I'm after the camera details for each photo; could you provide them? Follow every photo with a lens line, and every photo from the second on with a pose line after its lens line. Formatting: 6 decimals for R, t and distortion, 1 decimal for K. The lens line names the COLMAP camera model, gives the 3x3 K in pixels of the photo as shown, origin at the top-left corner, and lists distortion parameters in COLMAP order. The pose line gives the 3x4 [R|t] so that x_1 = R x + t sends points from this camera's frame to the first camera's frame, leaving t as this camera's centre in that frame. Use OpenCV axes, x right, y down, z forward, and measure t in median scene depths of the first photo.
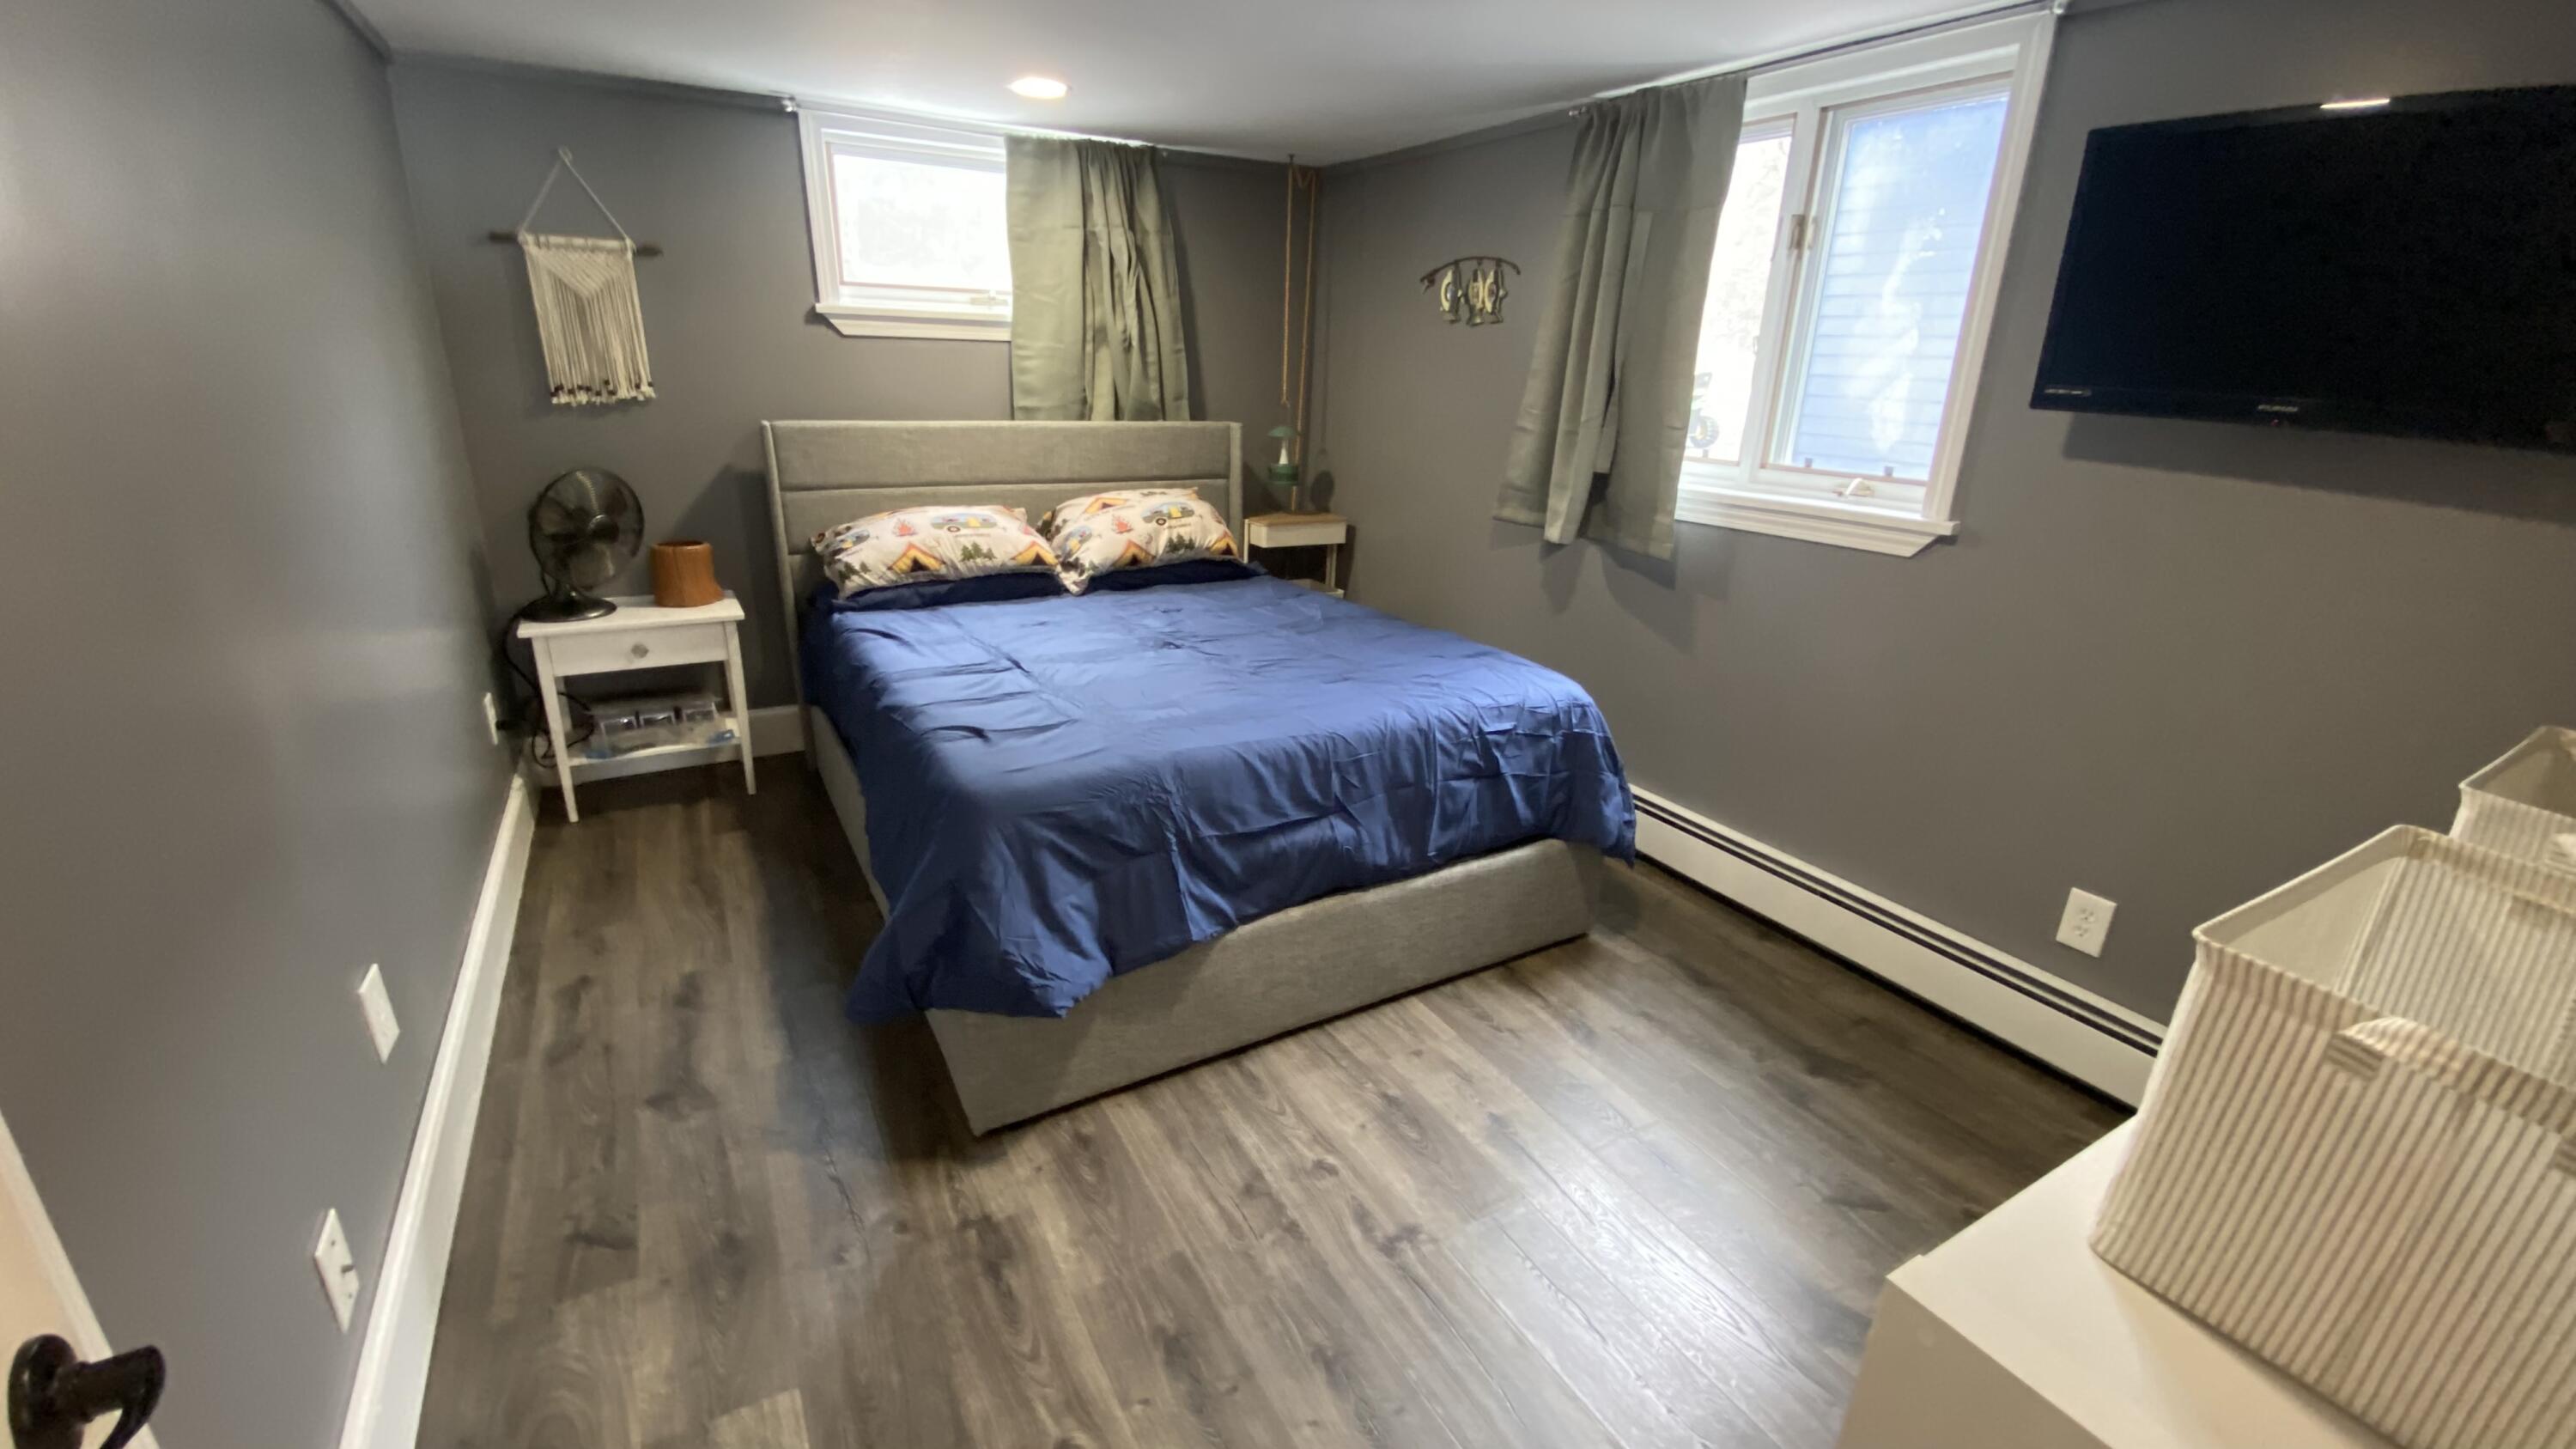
lens RADIAL K [[1049.9, 0, 1288.0], [0, 1049.9, 724.5], [0, 0, 1]] dist [0.071650, -0.062923]
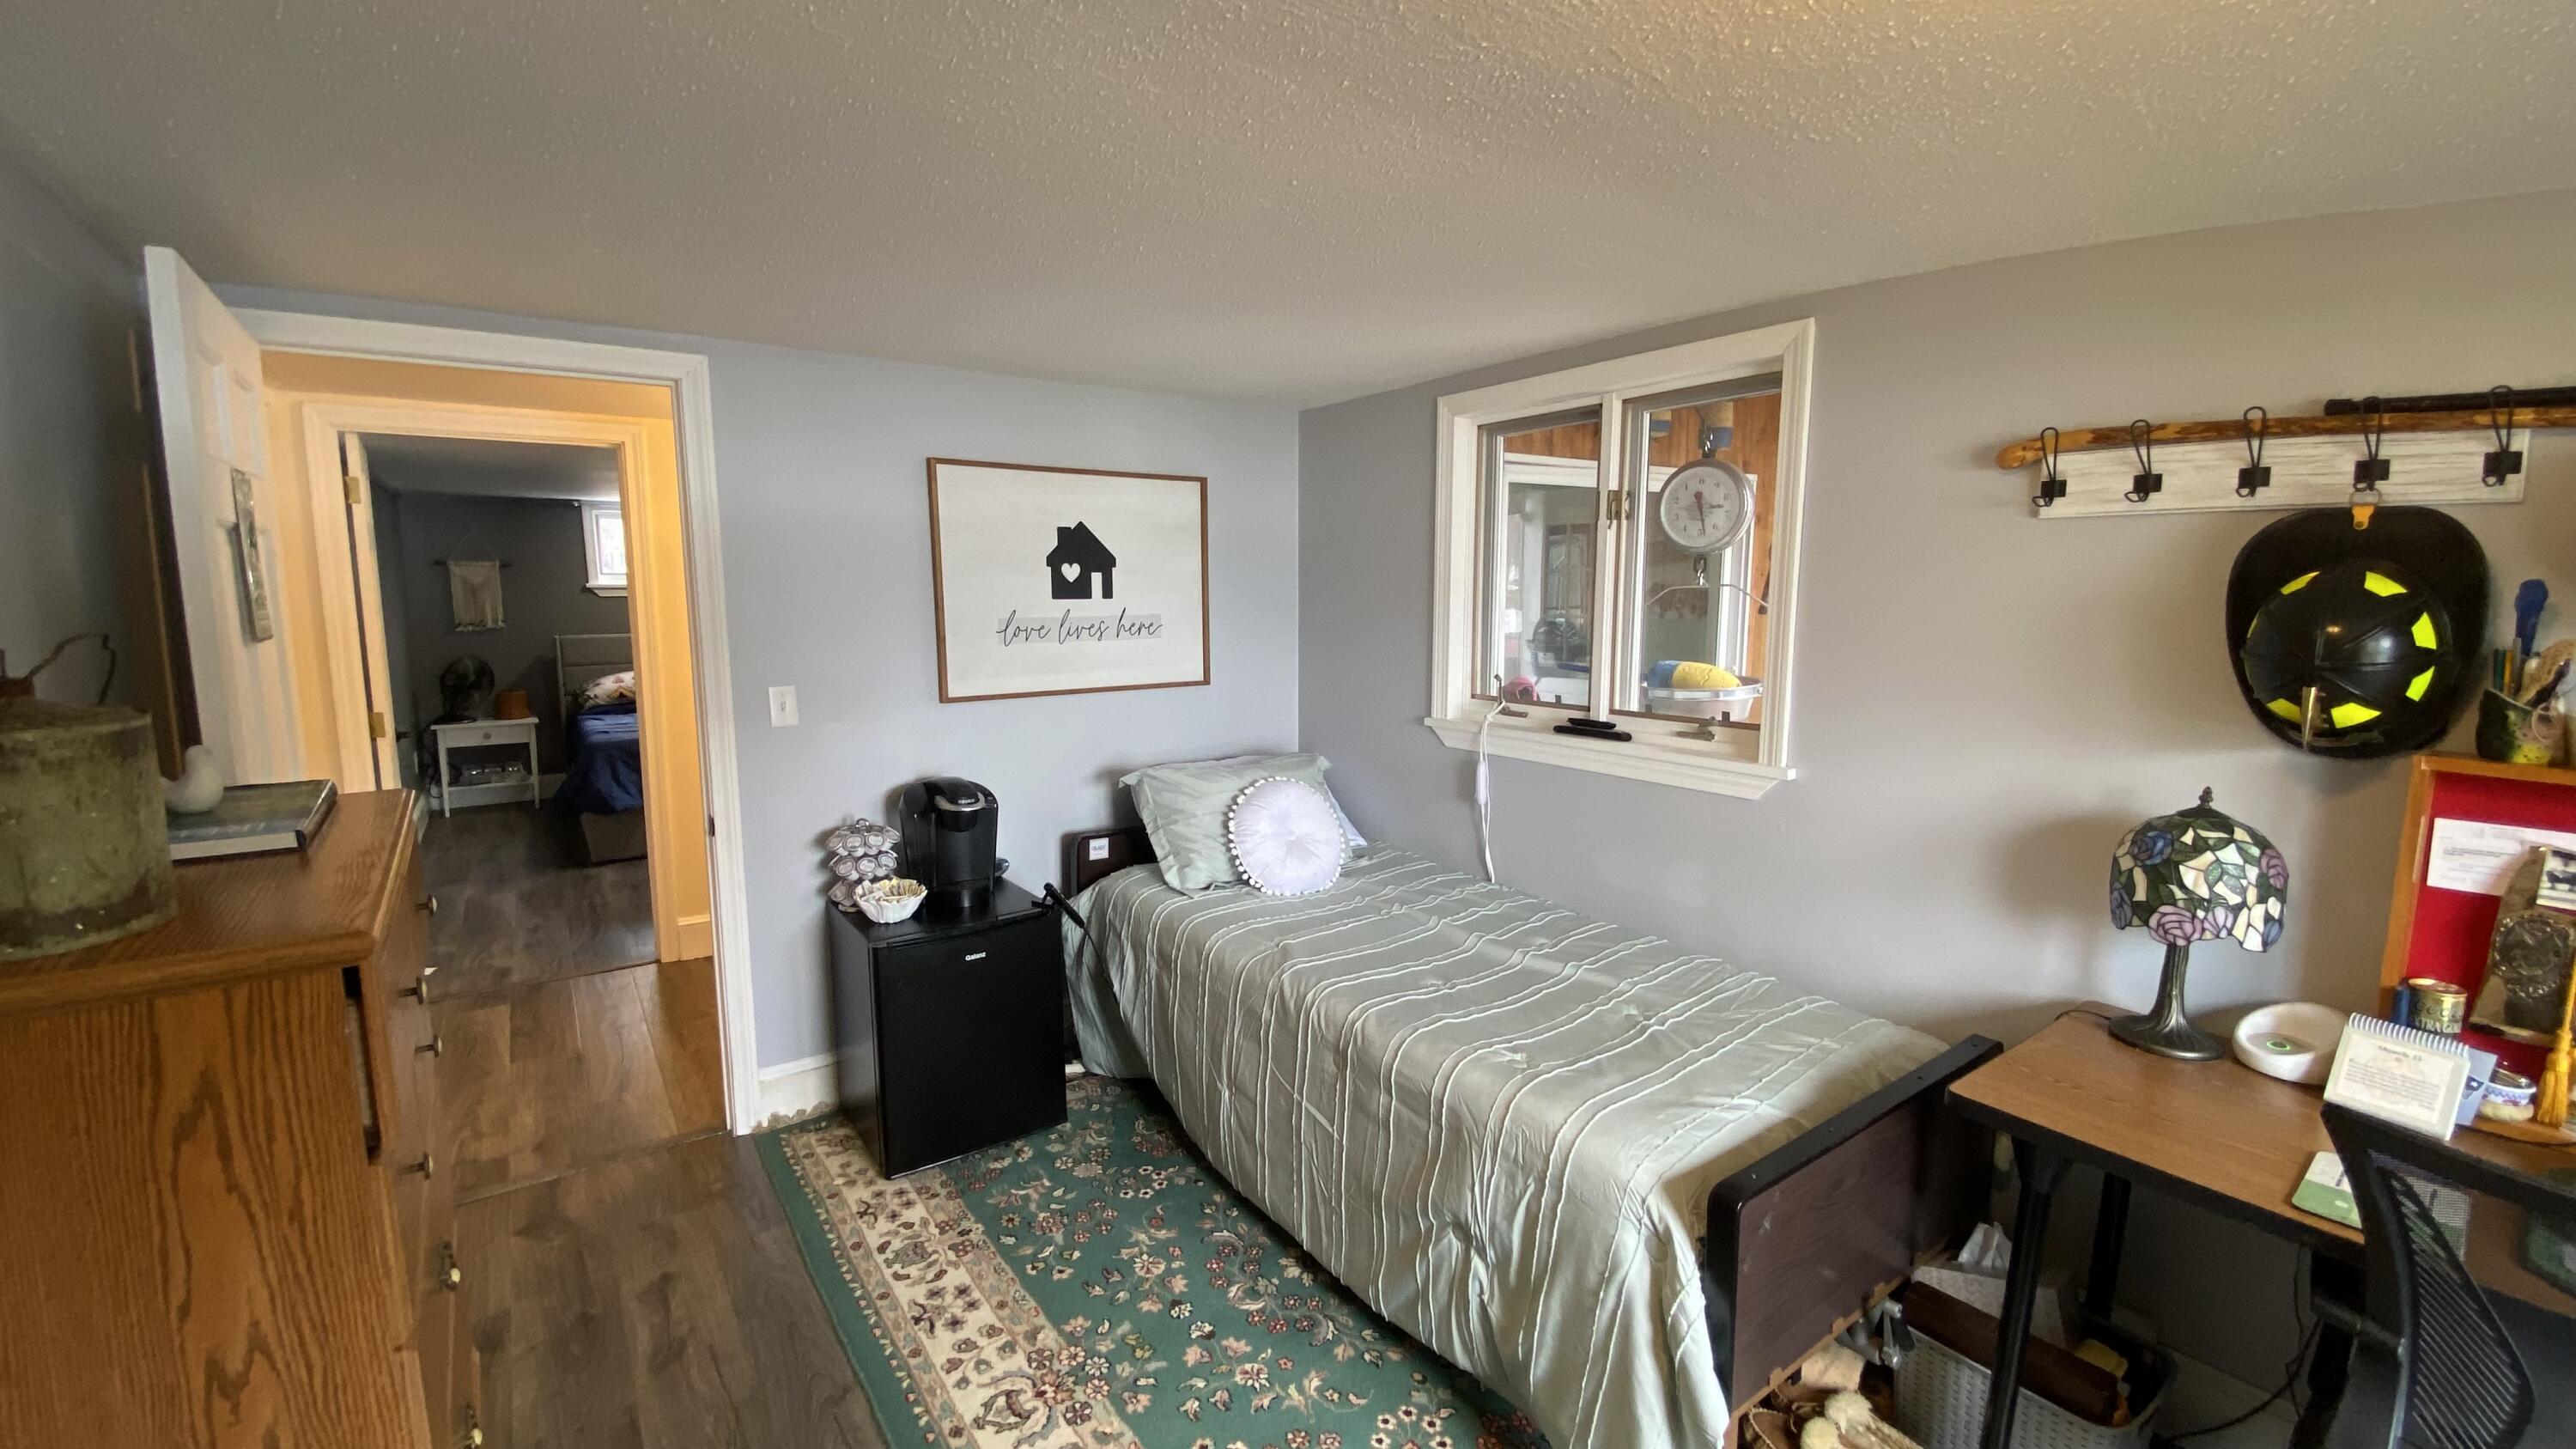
lens RADIAL K [[1046.8, 0, 1283.8], [0, 1046.8, 715.6], [0, 0, 1]] dist [0.026678, -0.025935]
pose [[0.993810, -0.038872, 0.104066, 0.767829], [0.058037, 0.980451, -0.188011, 0.373886], [-0.094723, 0.192887, 0.976638, -1.232225]]
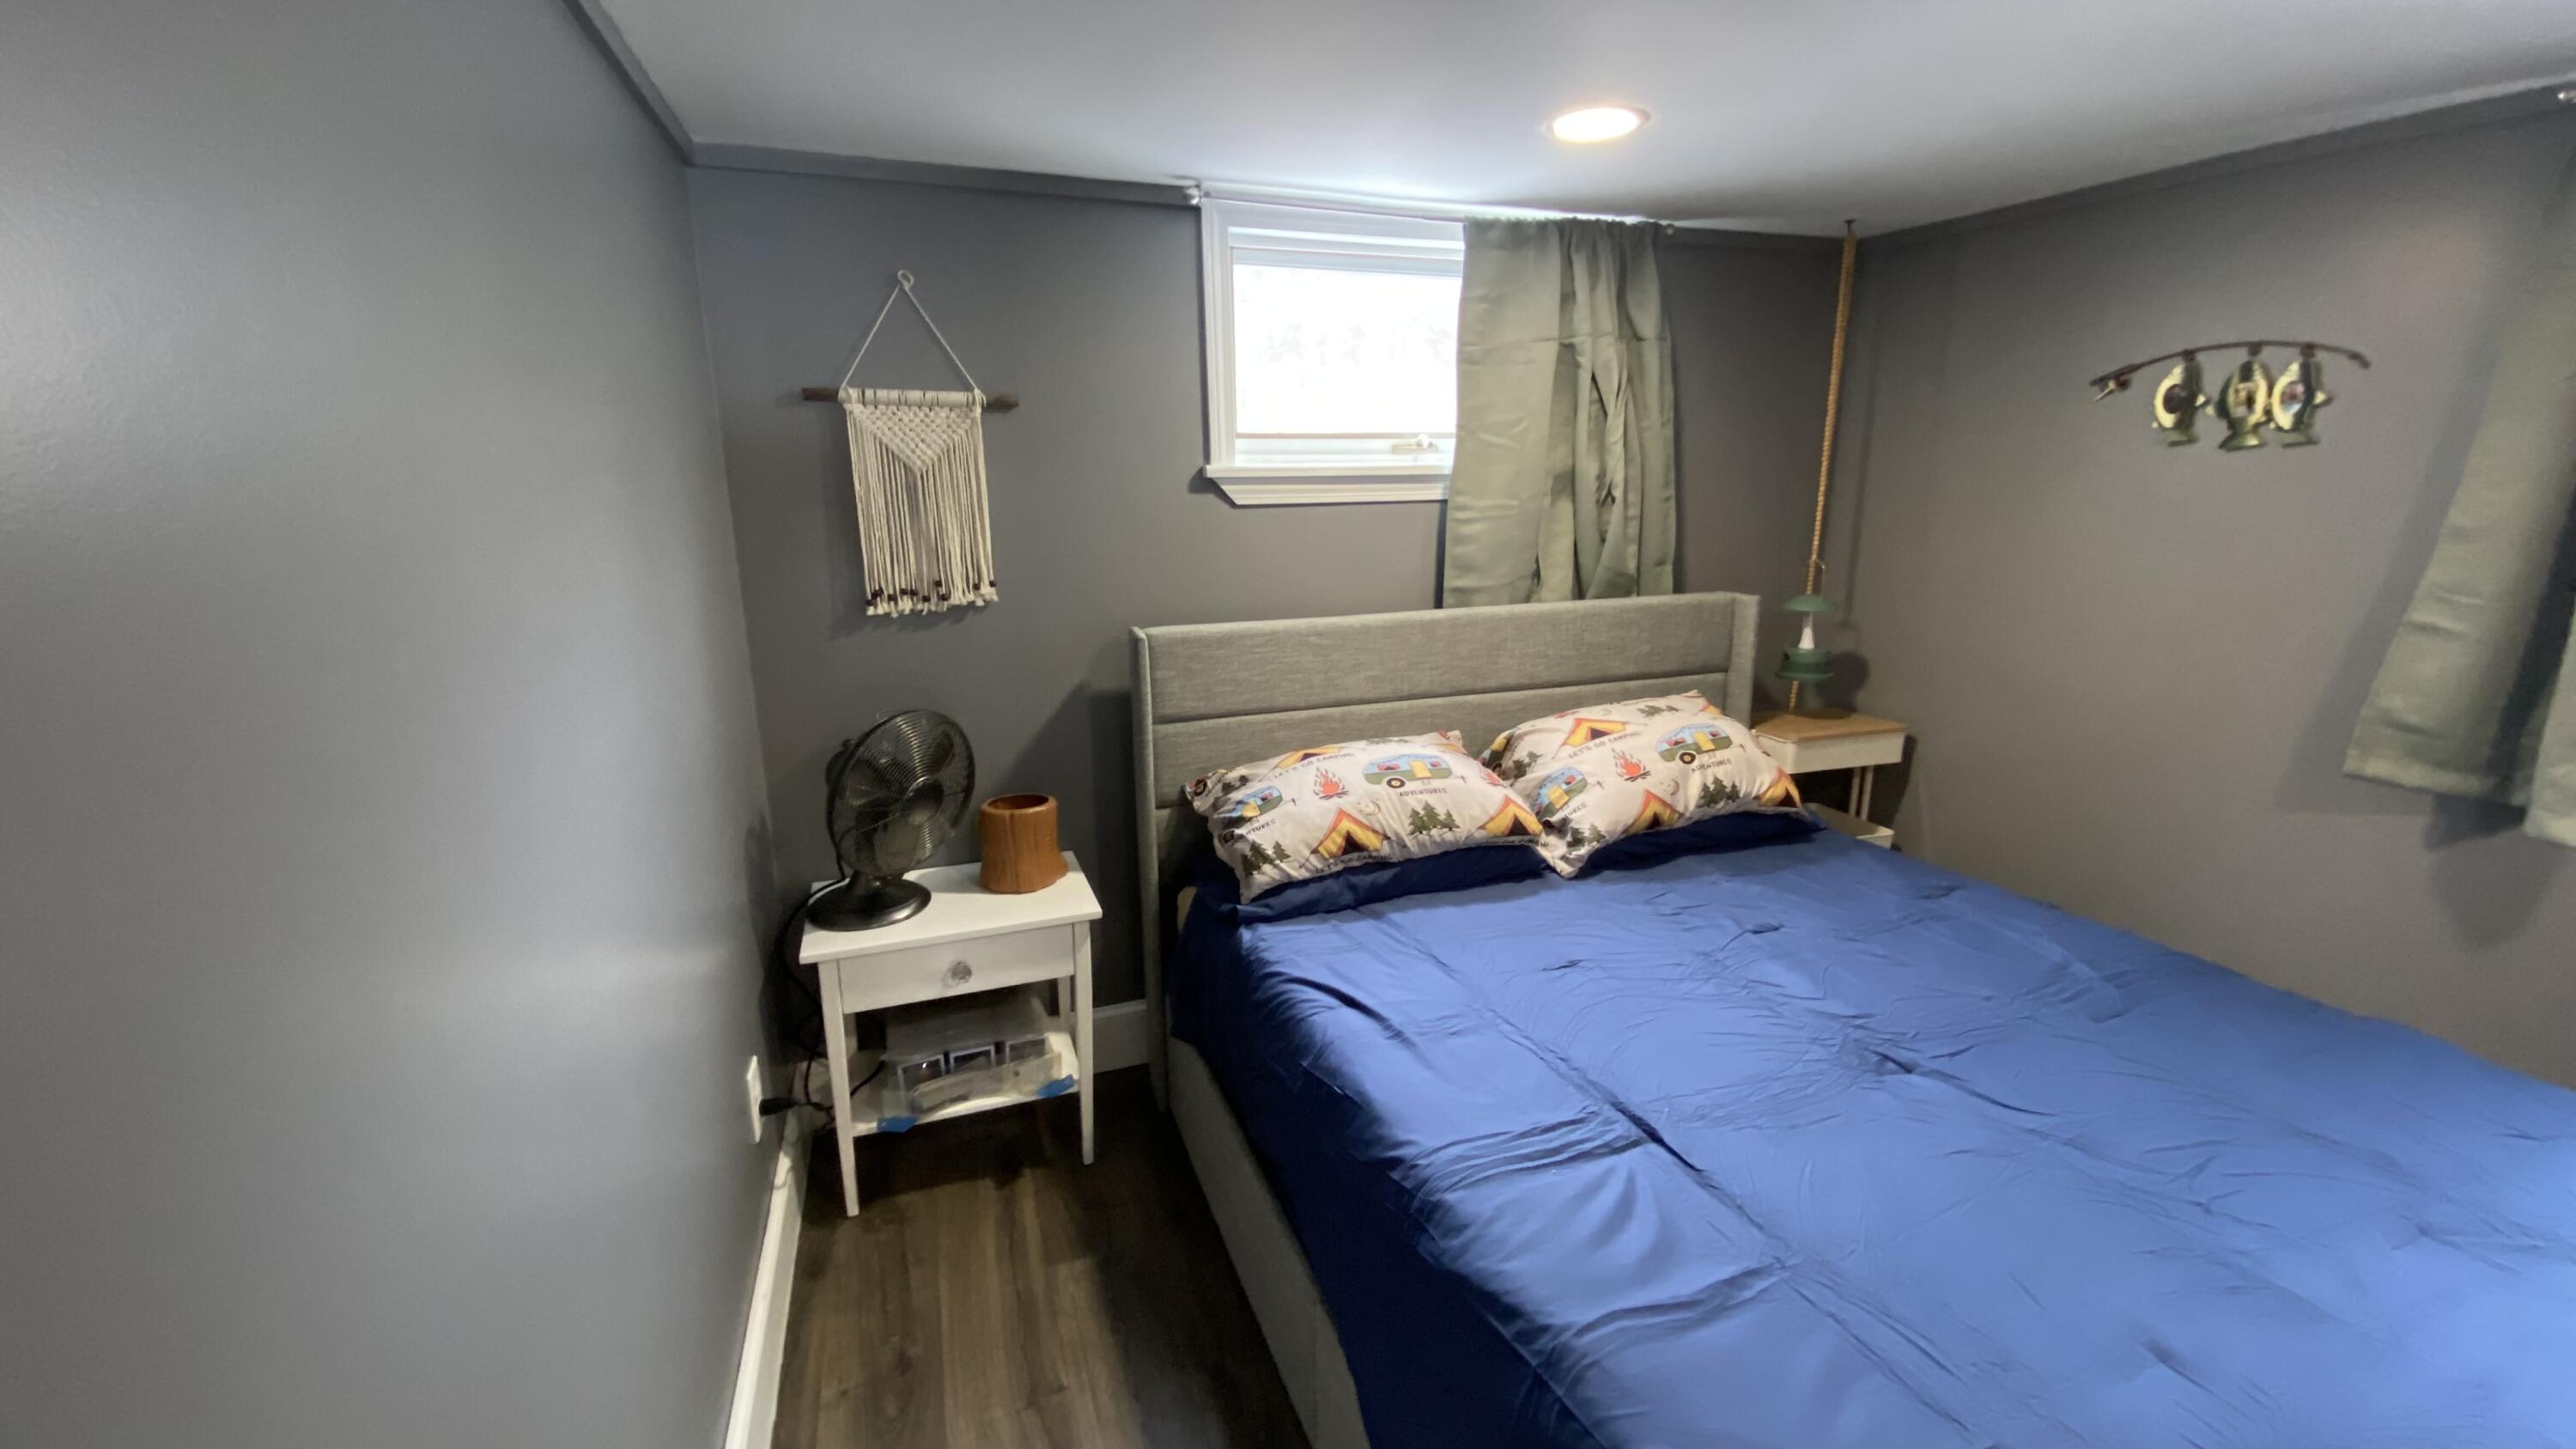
lens RADIAL K [[1034.4, 0, 1293.0], [0, 1034.4, 726.0], [0, 0, 1]] dist [0.069225, -0.048576]
pose [[0.984672, 0.007237, -0.174264, -0.266309], [-0.023918, 0.995303, -0.093810, -0.157245], [0.172767, 0.096540, 0.980220, 0.347074]]
